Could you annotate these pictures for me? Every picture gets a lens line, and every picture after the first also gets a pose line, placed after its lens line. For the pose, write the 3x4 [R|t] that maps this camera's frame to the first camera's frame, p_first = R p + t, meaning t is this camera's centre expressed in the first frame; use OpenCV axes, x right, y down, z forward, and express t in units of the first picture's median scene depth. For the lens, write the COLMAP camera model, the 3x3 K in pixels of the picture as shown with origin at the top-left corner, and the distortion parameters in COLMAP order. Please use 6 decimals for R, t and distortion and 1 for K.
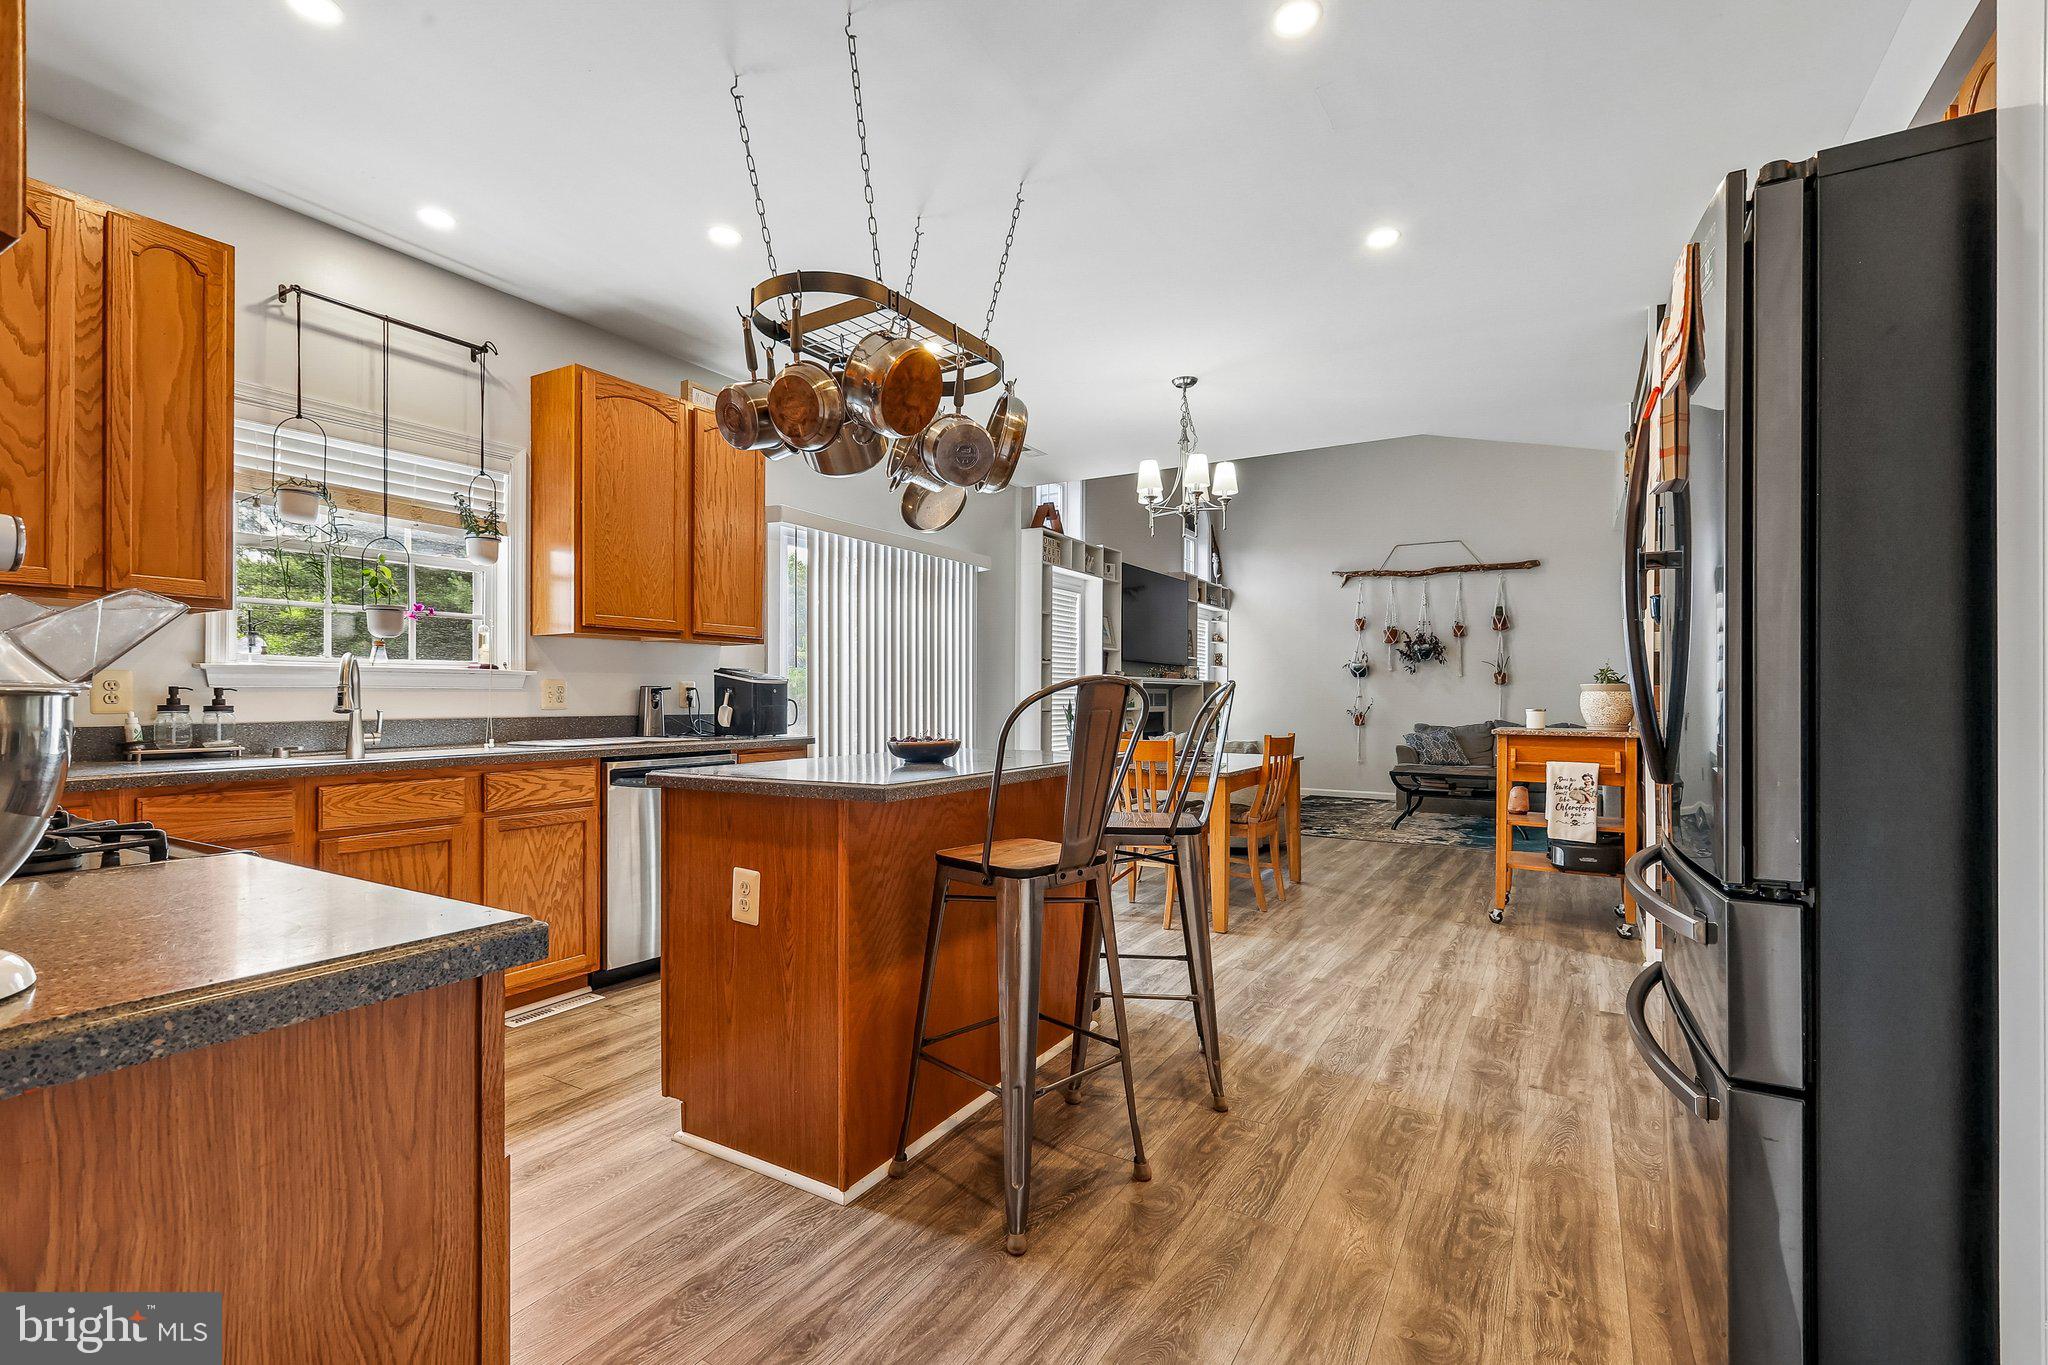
lens RADIAL K [[897.1, 0, 1031.2], [0, 897.1, 690.9], [0, 0, 1]] dist [0.001948, 0.000041]
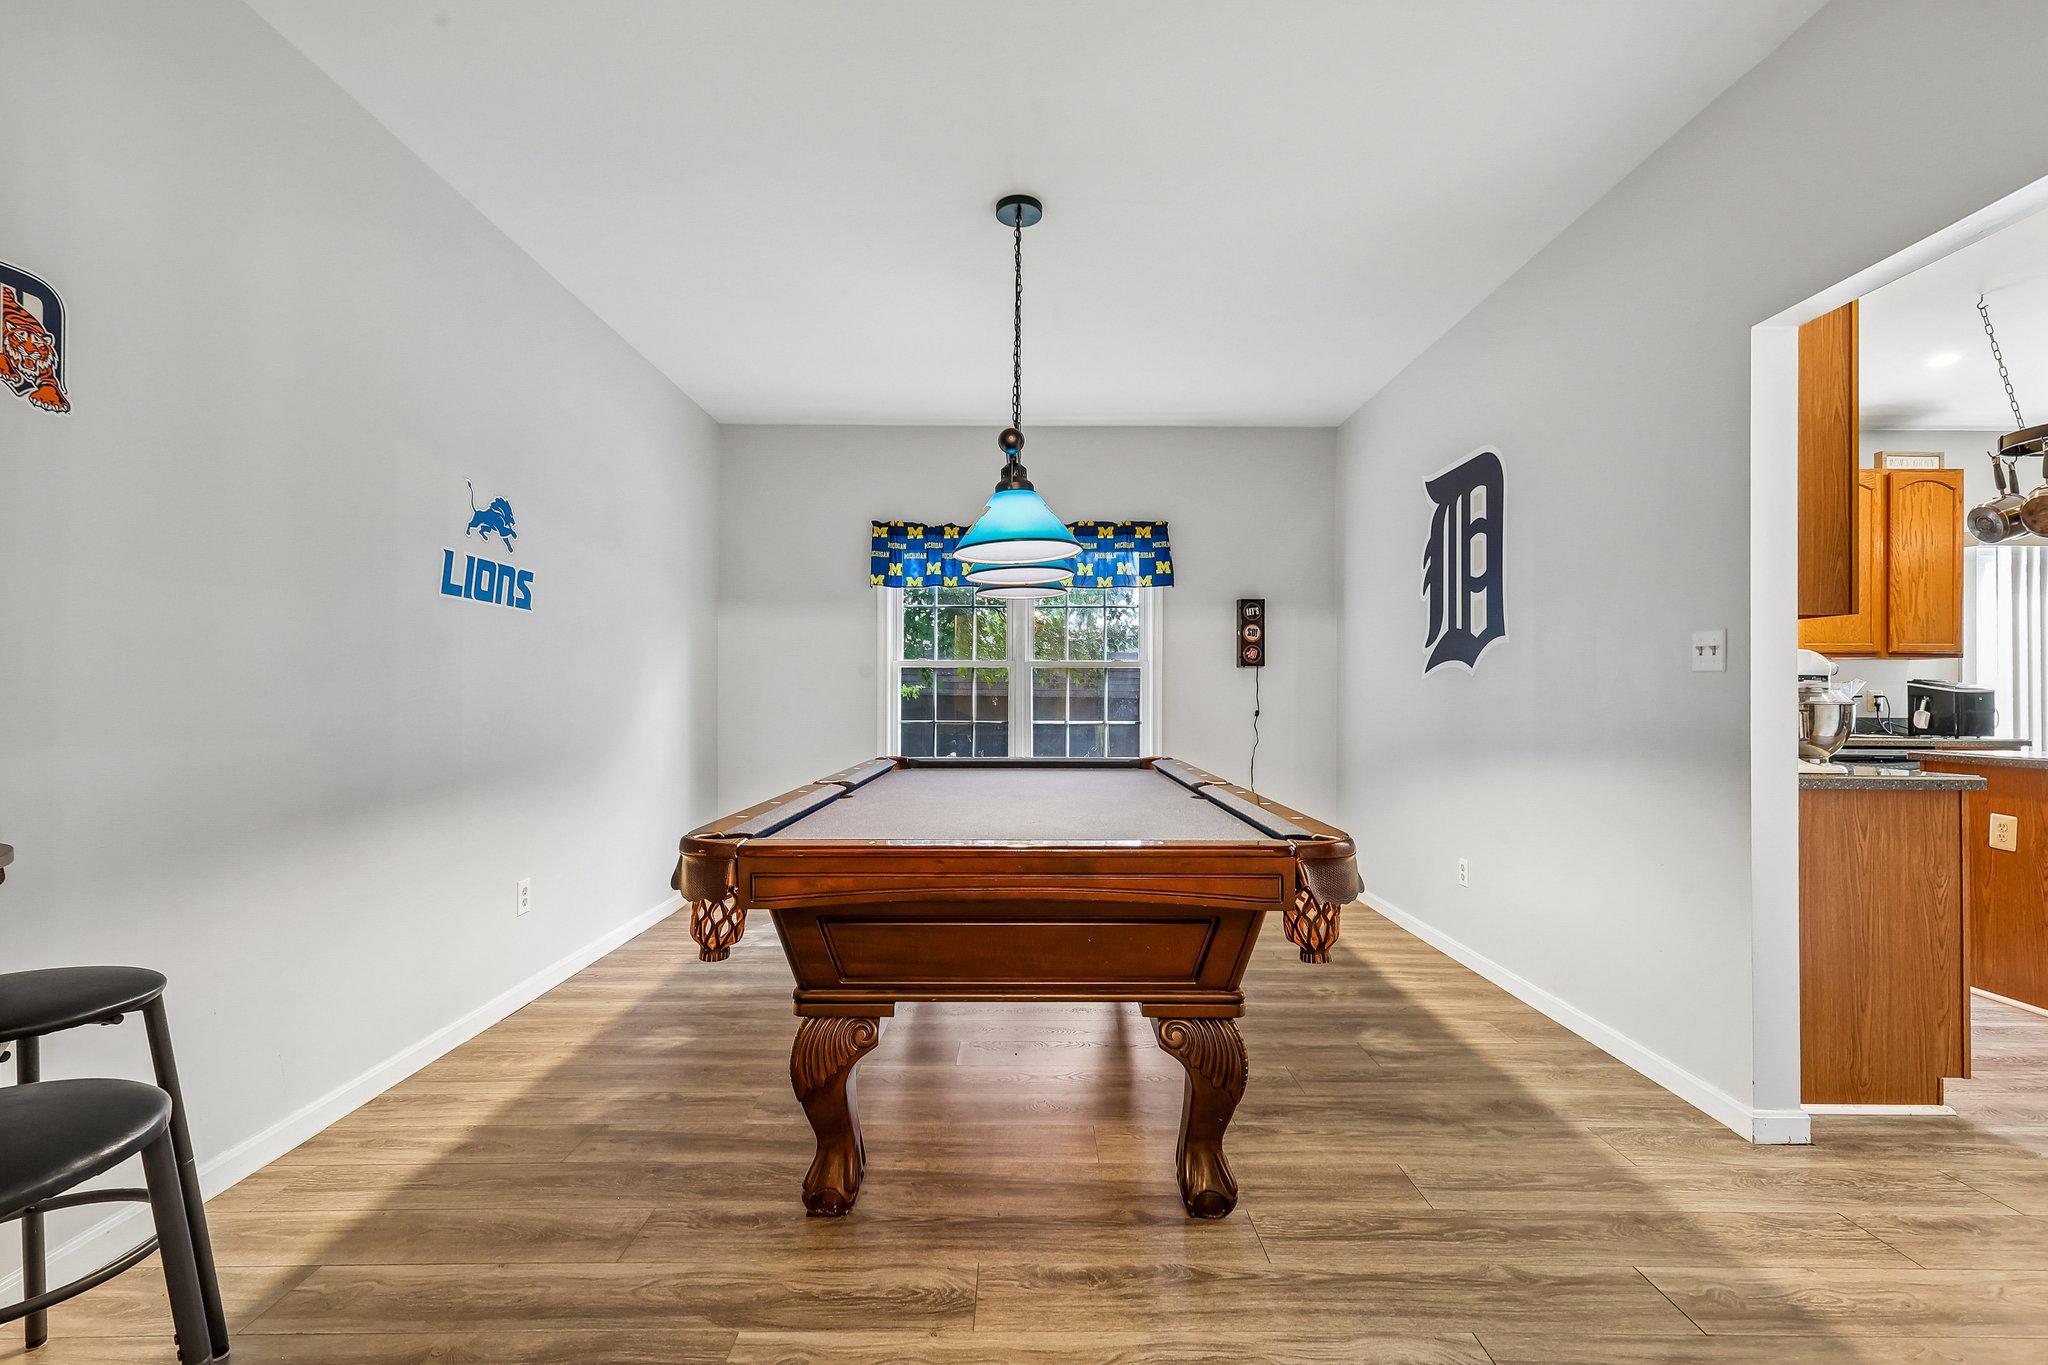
lens RADIAL K [[902.8, 0, 1019.8], [0, 902.8, 683.3], [0, 0, 1]] dist [0.001521, 0.000056]
pose [[0.512795, -0.007801, -0.858476, 0.083072], [-0.002514, 0.999941, -0.010588, -0.004602], [0.858507, 0.007587, 0.512745, -0.672735]]
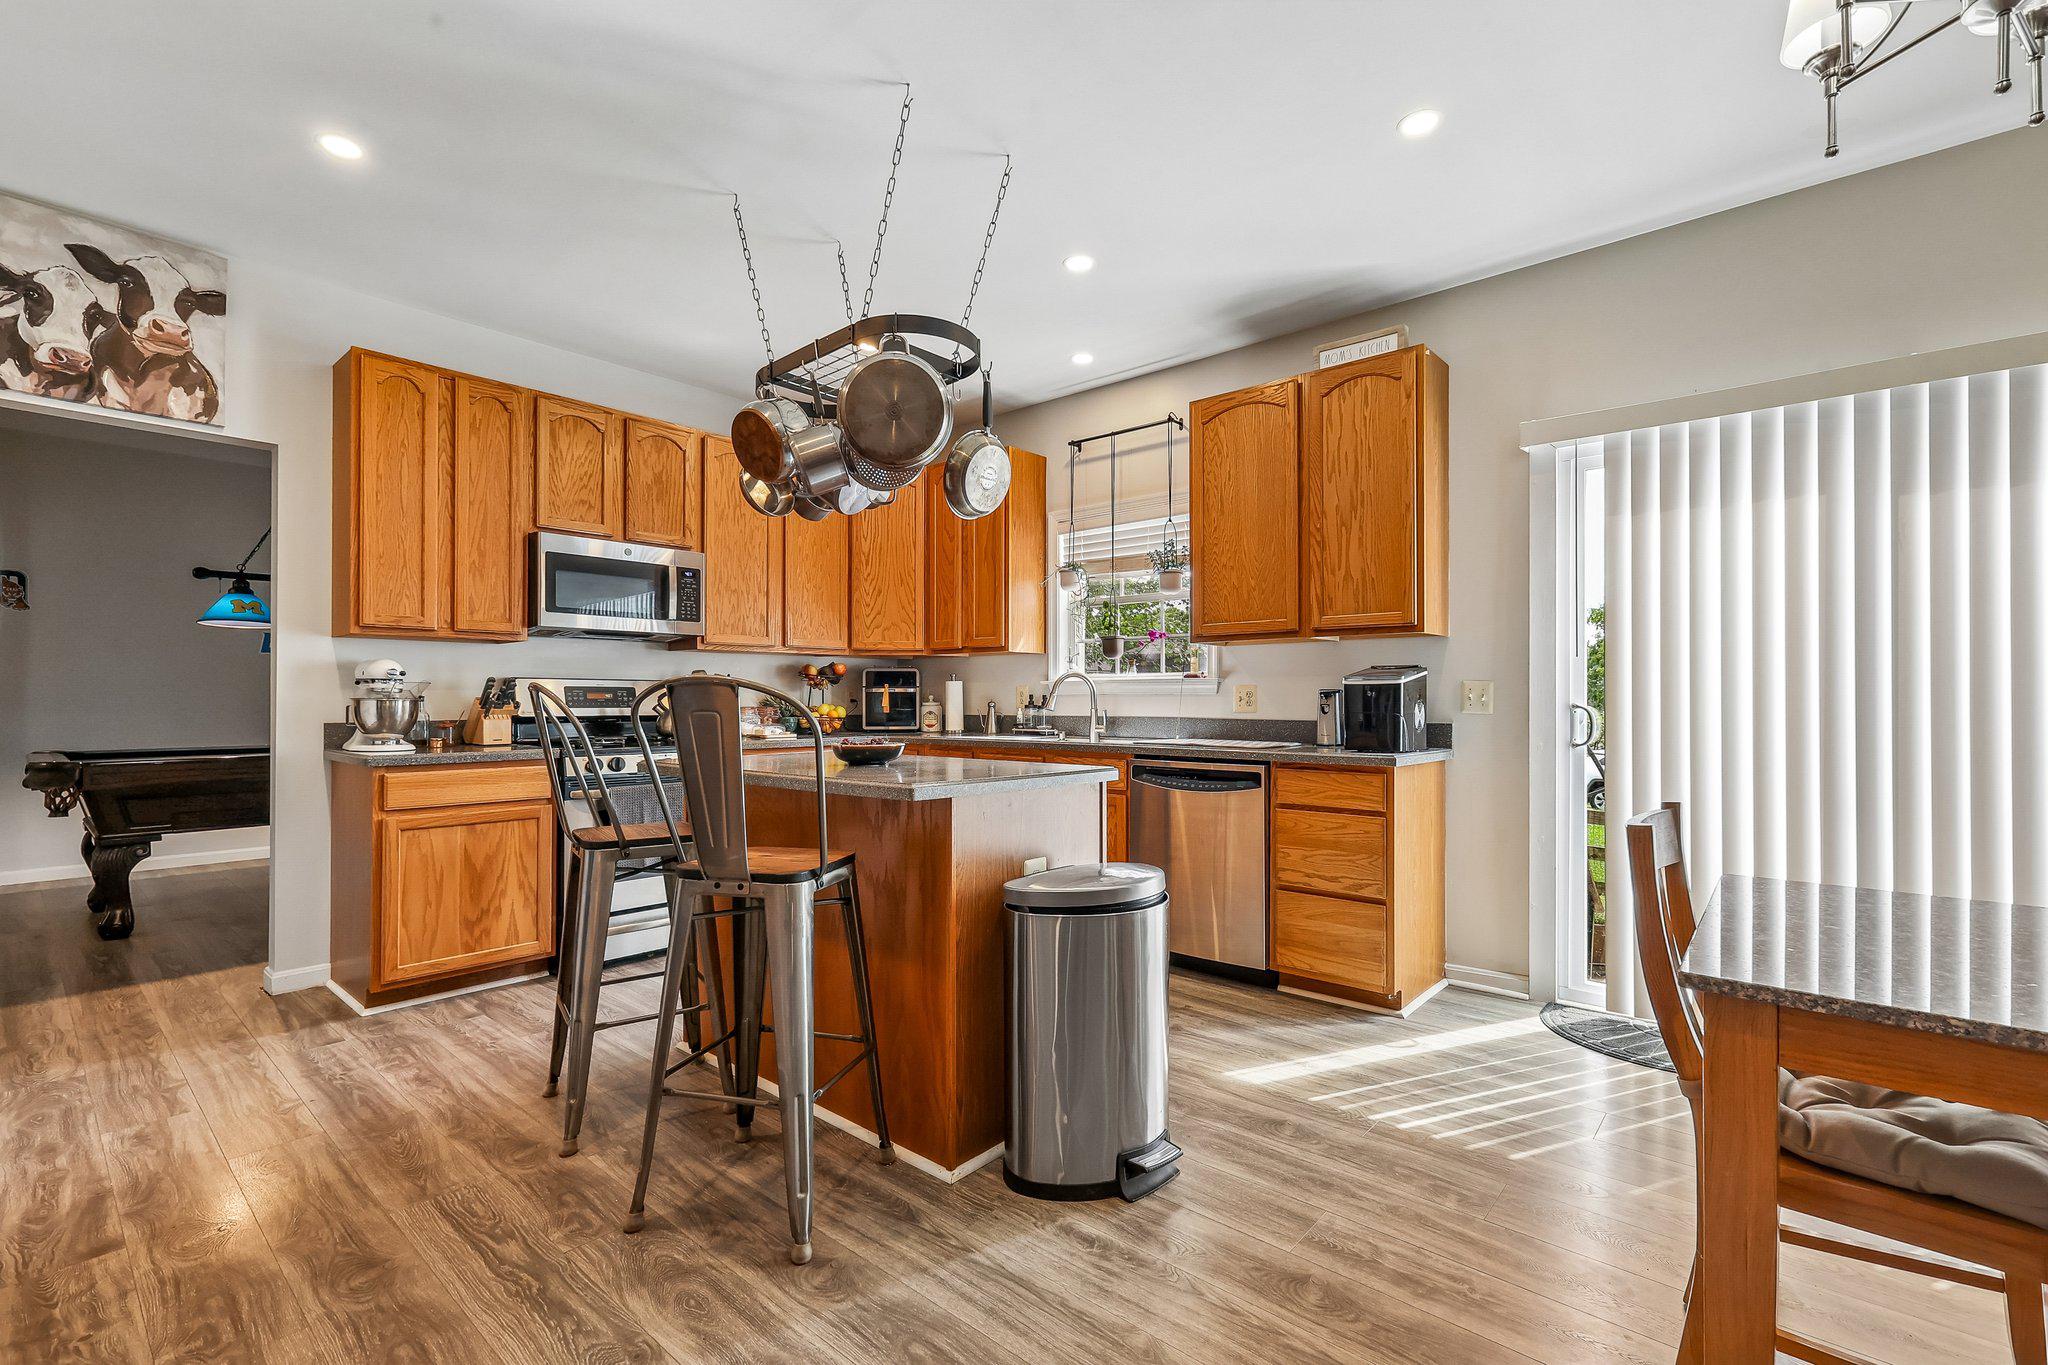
lens RADIAL K [[897.1, 0, 1031.2], [0, 897.1, 690.9], [0, 0, 1]] dist [0.001948, 0.000041]
pose [[-0.172131, -0.007949, -0.985042, 0.534815], [0.006238, 0.999939, -0.009160, 0.002965], [0.985054, -0.007721, -0.172071, 0.853279]]
